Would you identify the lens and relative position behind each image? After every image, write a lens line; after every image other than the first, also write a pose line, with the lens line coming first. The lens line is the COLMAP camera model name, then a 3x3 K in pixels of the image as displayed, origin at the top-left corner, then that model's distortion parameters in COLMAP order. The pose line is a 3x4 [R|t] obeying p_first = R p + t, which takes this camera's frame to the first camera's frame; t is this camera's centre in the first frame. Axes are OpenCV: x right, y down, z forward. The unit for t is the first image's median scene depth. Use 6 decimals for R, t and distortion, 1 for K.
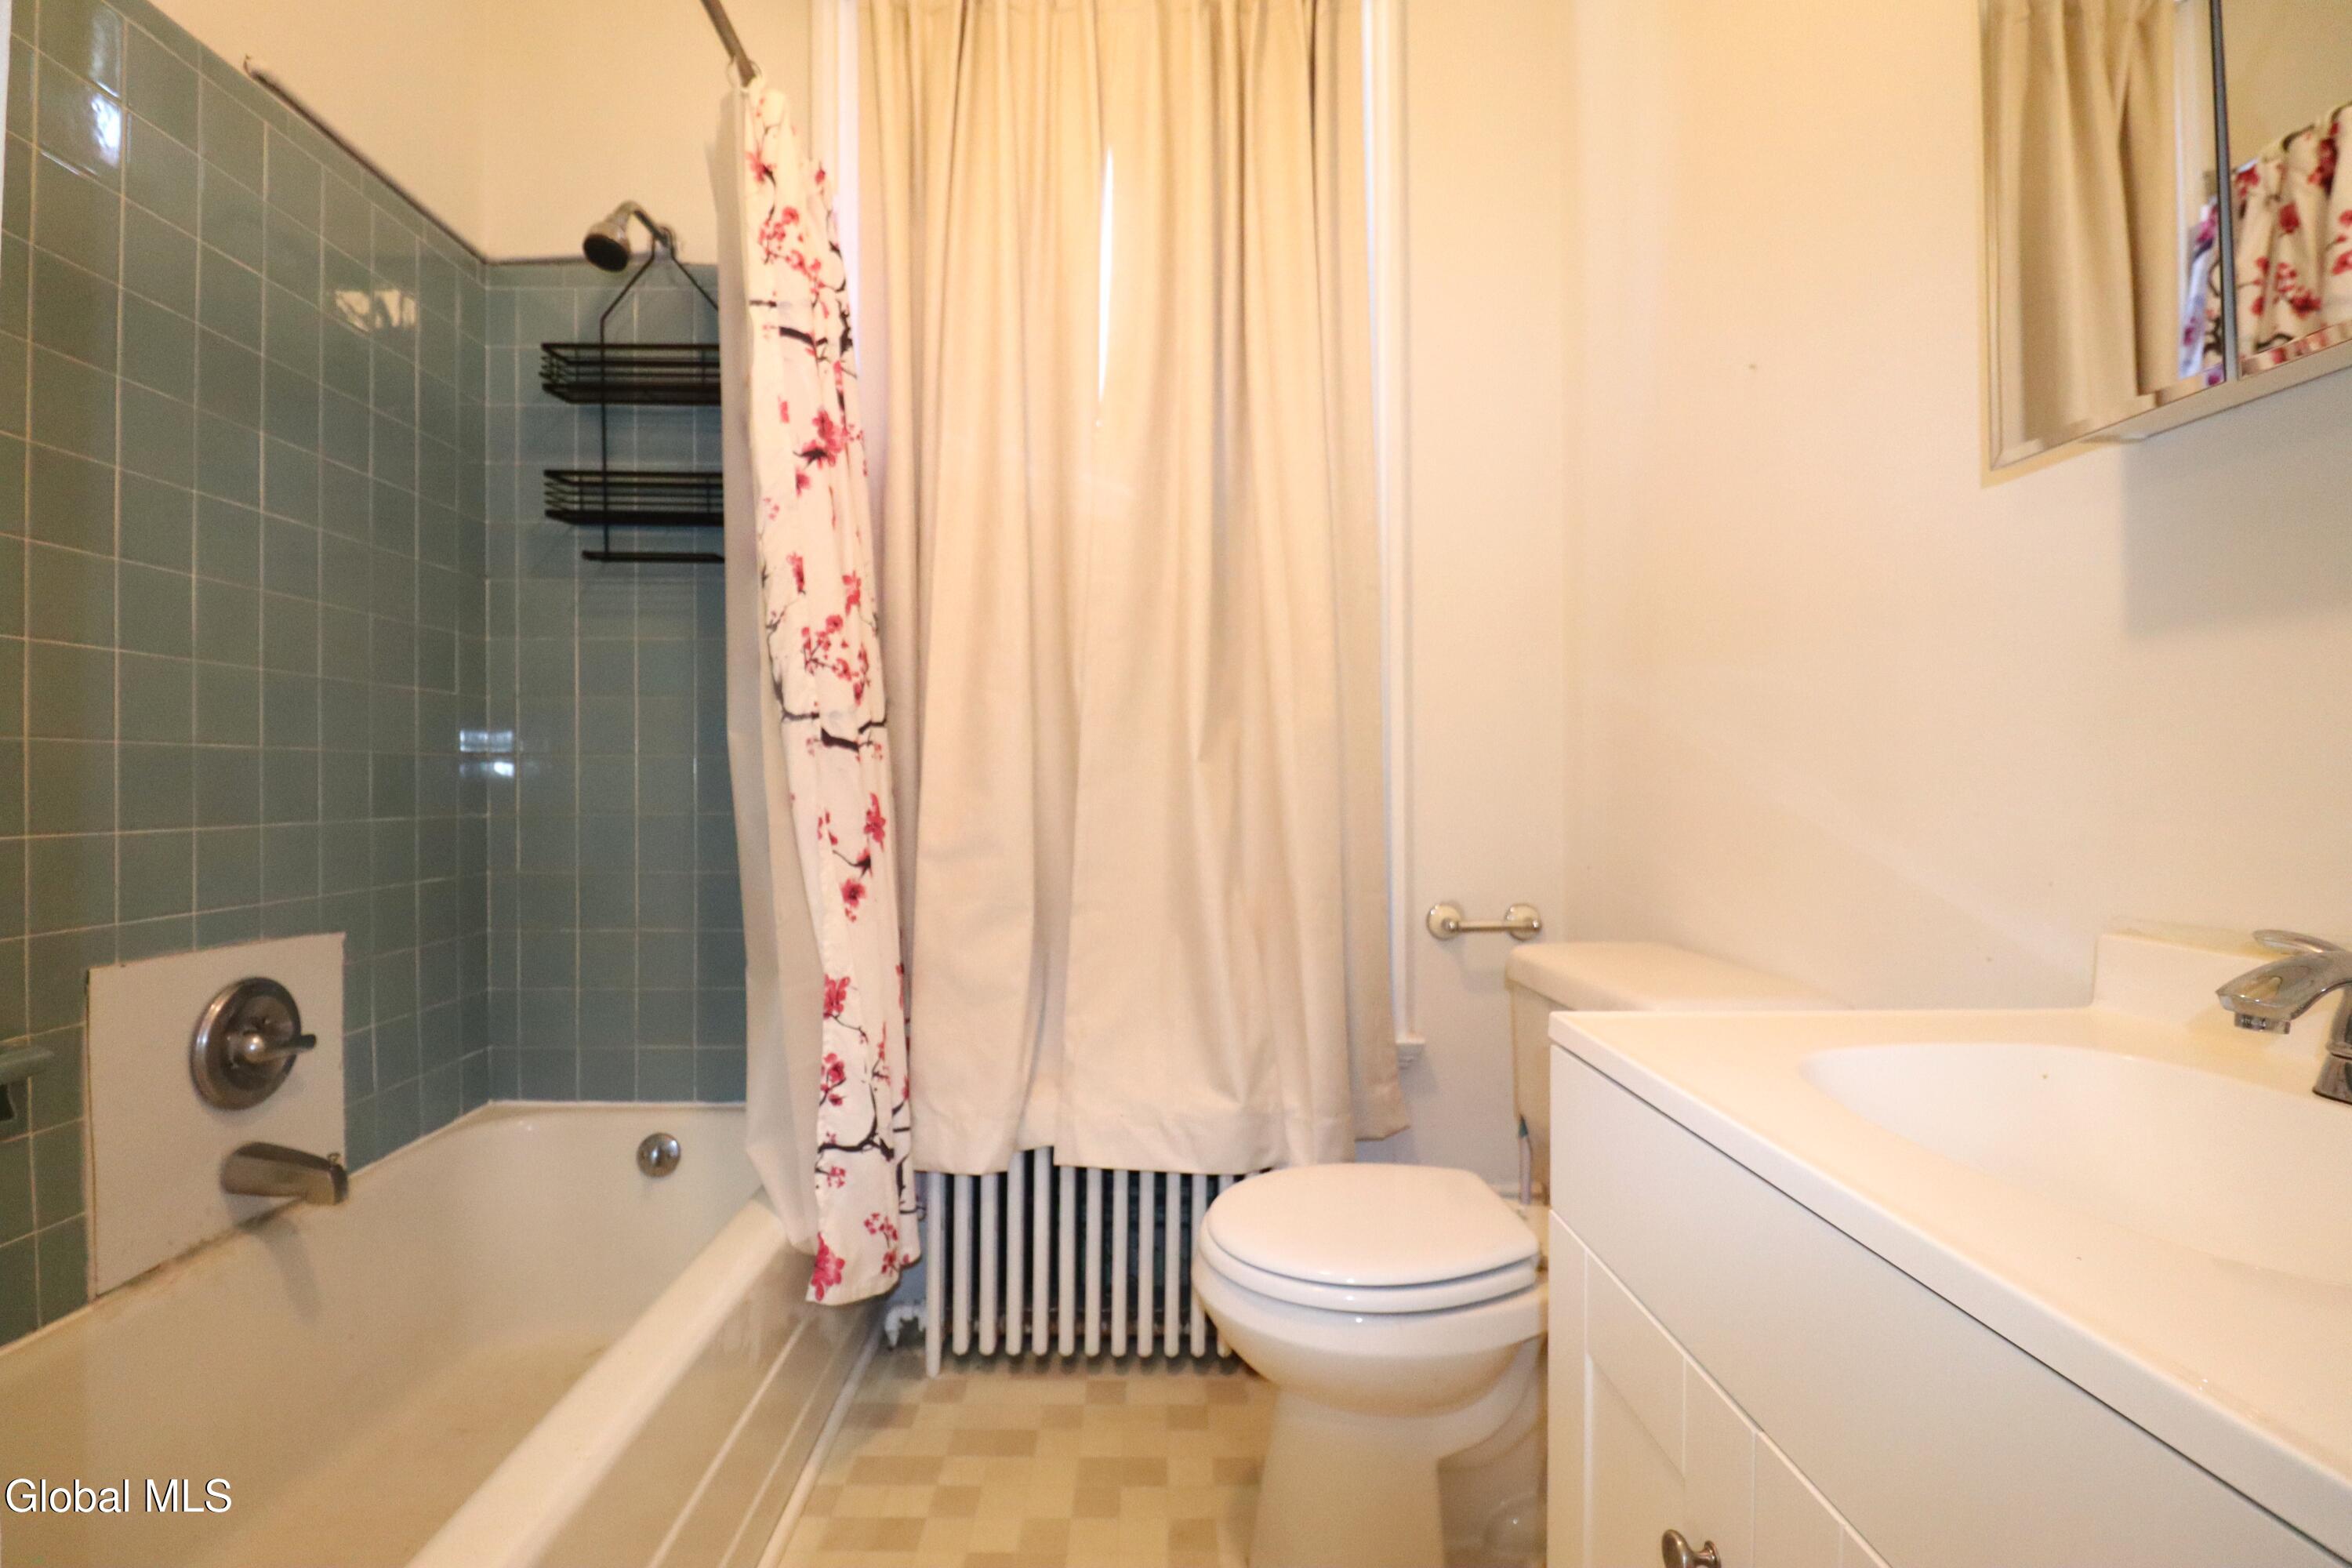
lens RADIAL K [[1095.8, 0, 1165.9], [0, 1095.8, 782.7], [0, 0, 1]] dist [-0.005542, -0.009562]
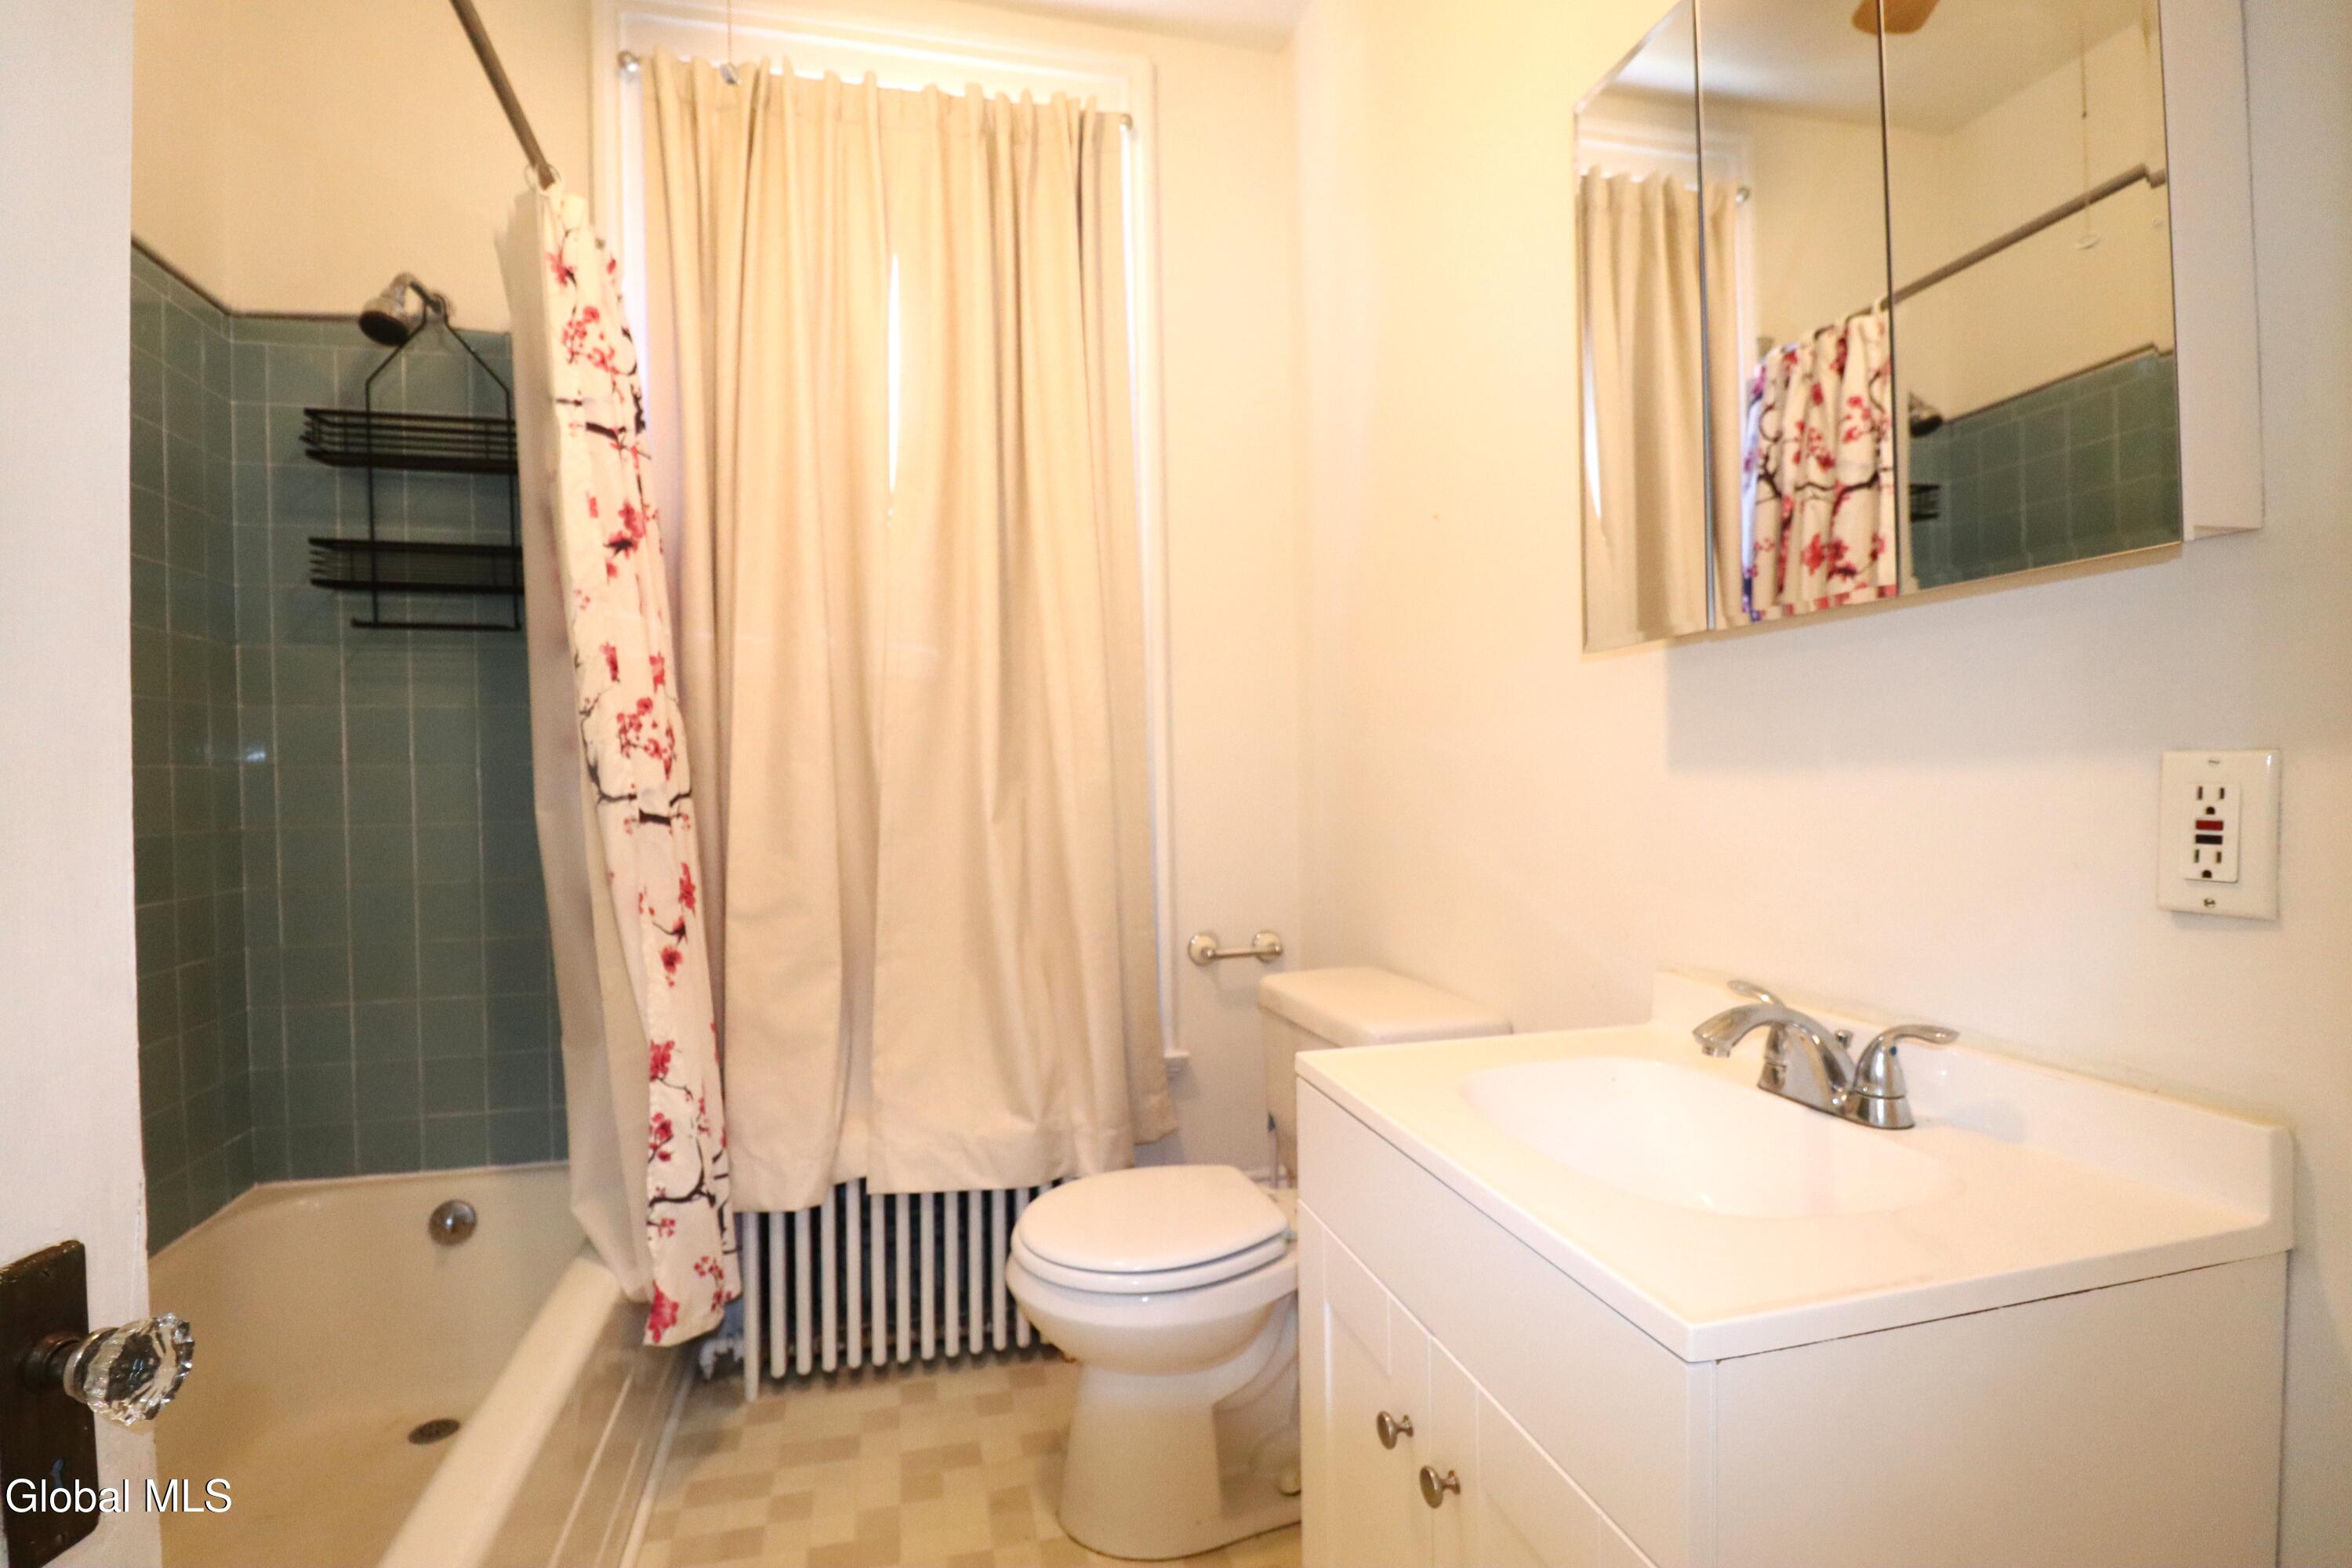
lens RADIAL K [[1095.8, 0, 1163.4], [0, 1095.8, 786.9], [0, 0, 1]] dist [-0.005542, -0.009562]
pose [[0.973745, -0.018151, 0.226915, -0.052724], [0.016132, 0.999812, 0.010749, -0.065952], [-0.227068, -0.006806, 0.973855, -0.133378]]
